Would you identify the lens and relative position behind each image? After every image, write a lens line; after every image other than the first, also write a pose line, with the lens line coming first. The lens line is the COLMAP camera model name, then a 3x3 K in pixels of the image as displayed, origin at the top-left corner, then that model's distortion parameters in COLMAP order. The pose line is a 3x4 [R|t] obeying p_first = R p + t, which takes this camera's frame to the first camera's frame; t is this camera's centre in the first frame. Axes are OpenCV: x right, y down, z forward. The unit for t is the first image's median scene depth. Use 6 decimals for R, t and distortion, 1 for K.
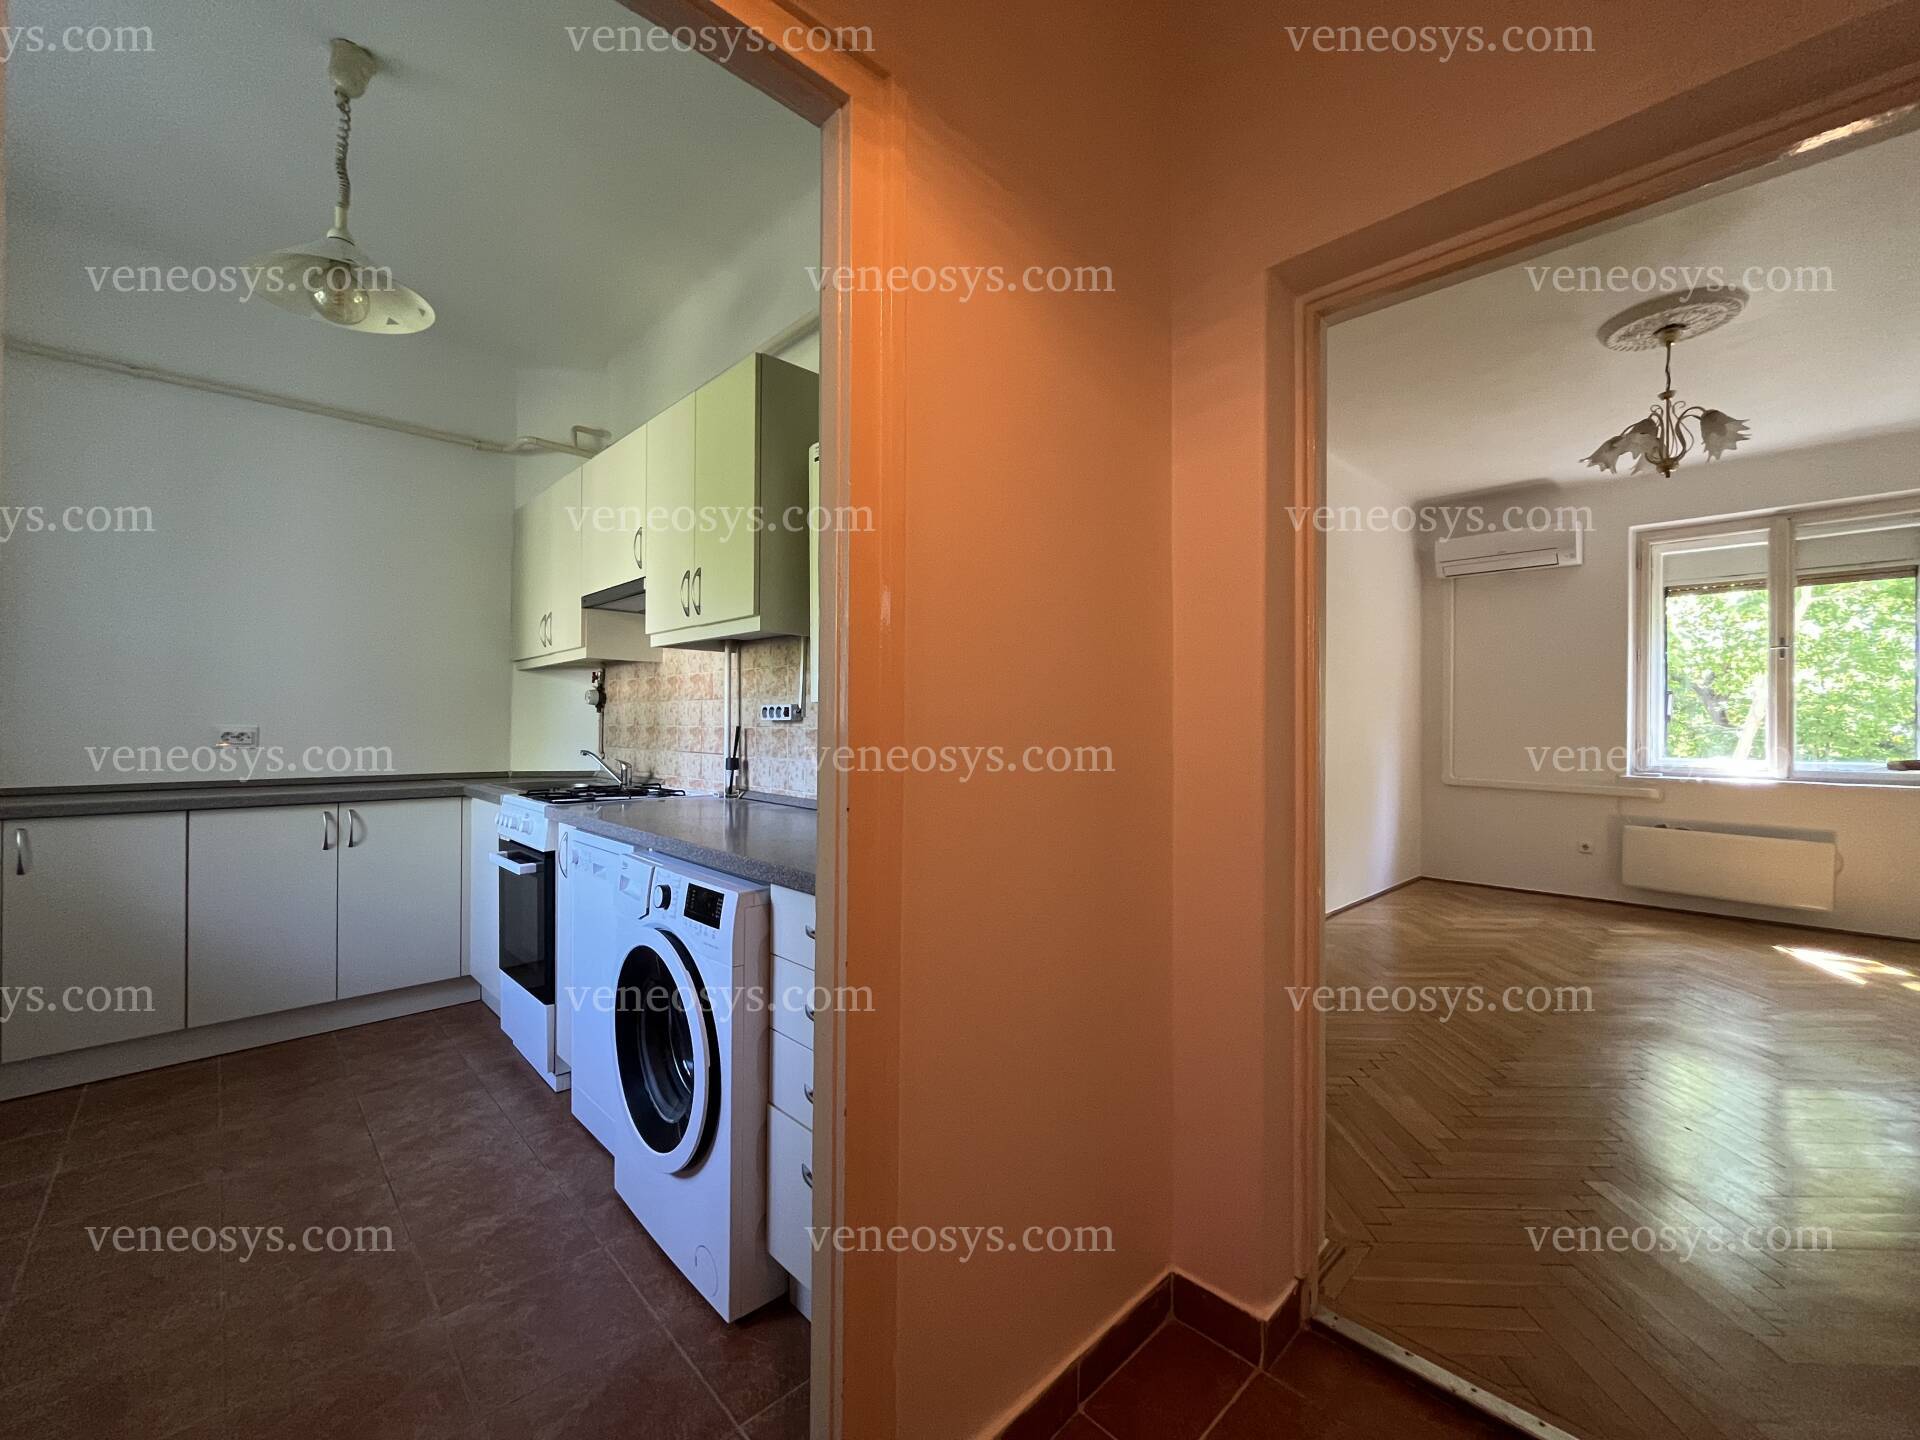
lens RADIAL K [[771.8, 0, 948.0], [0, 771.8, 724.4], [0, 0, 1]] dist [-0.008705, -0.000637]
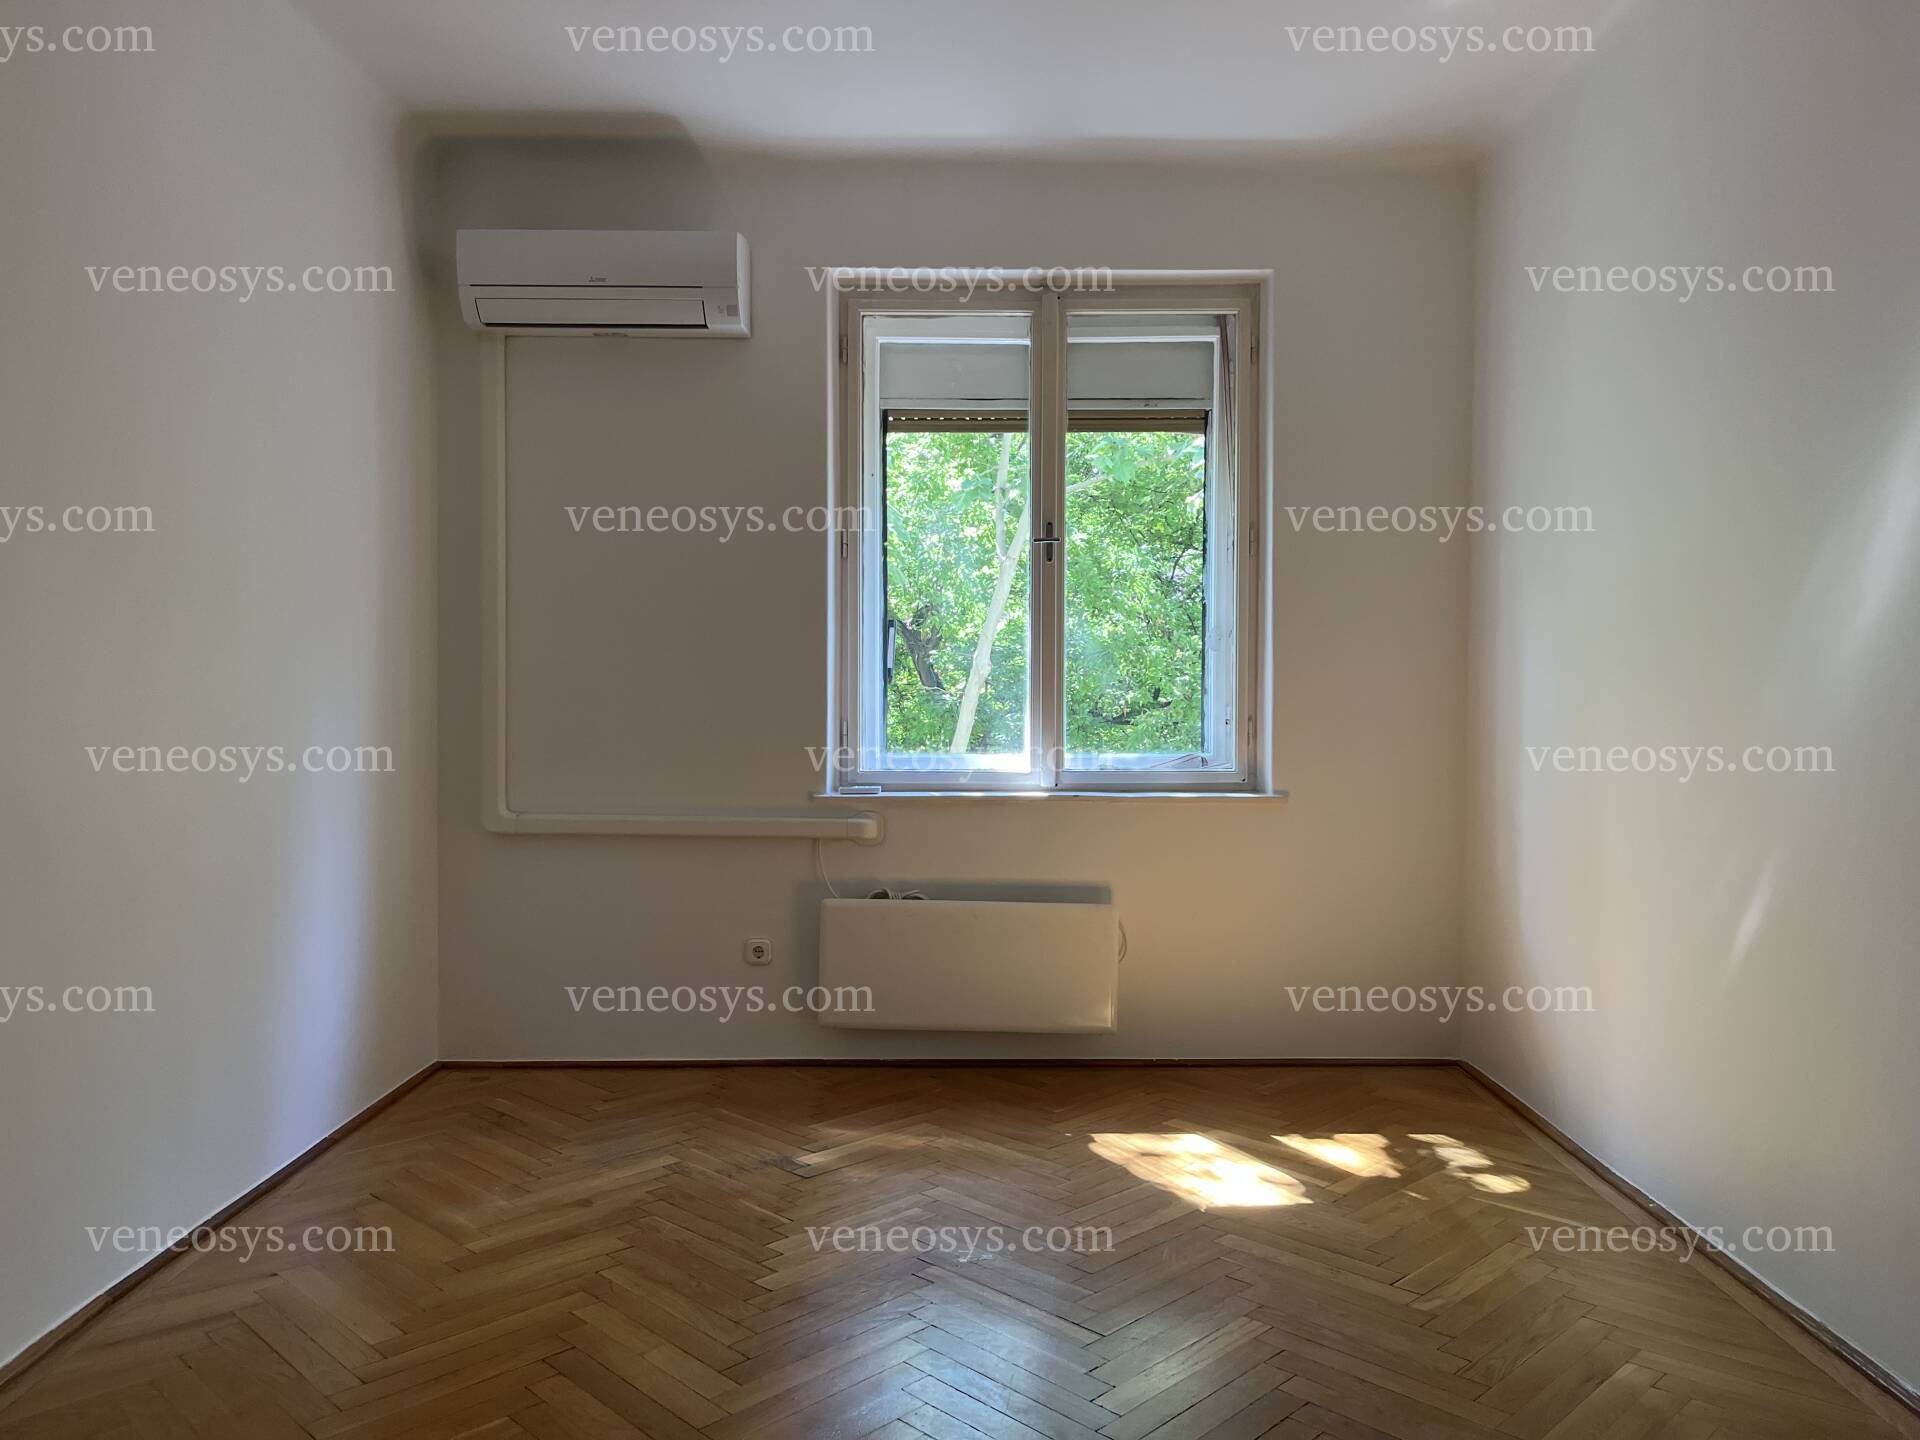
lens RADIAL K [[1439.1, 0, 969.3], [0, 1439.1, 707.0], [0, 0, 1]] dist [0.047856, -0.003782]
pose [[0.678795, -0.014339, 0.734188, 0.292200], [0.003269, 0.999858, 0.016504, -0.002115], [-0.734321, -0.008803, 0.678745, 0.330274]]
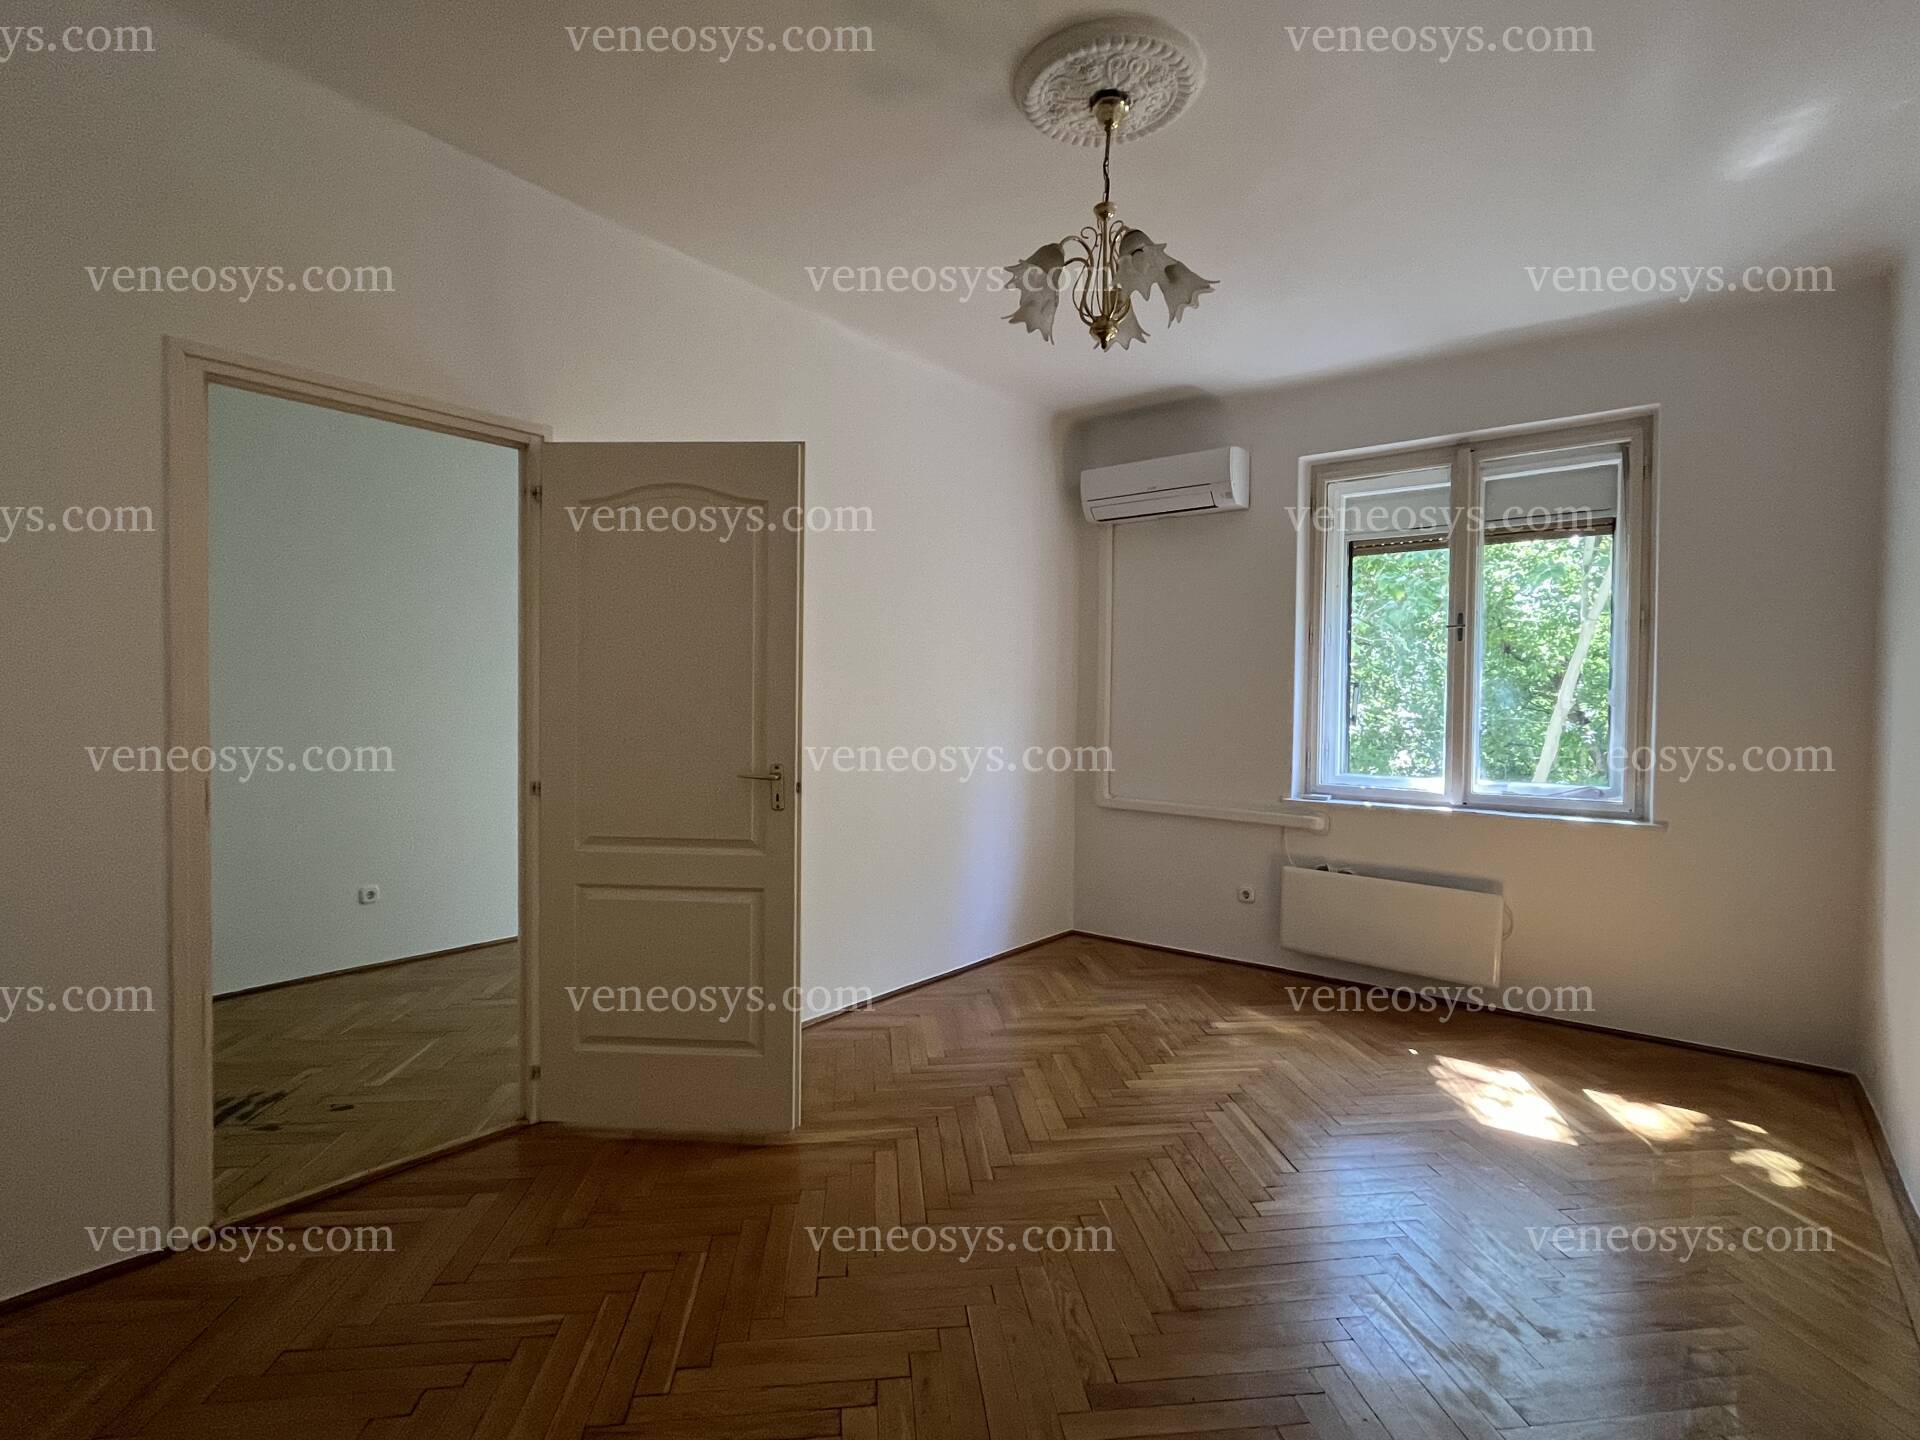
lens RADIAL K [[927.8, 0, 973.0], [0, 927.8, 716.9], [0, 0, 1]] dist [-0.002692, 0.000228]
pose [[0.987049, 0.002409, 0.160398, 0.448043], [-0.005274, 0.999834, 0.017440, -0.025378], [-0.160329, -0.018060, 0.986898, 0.175299]]
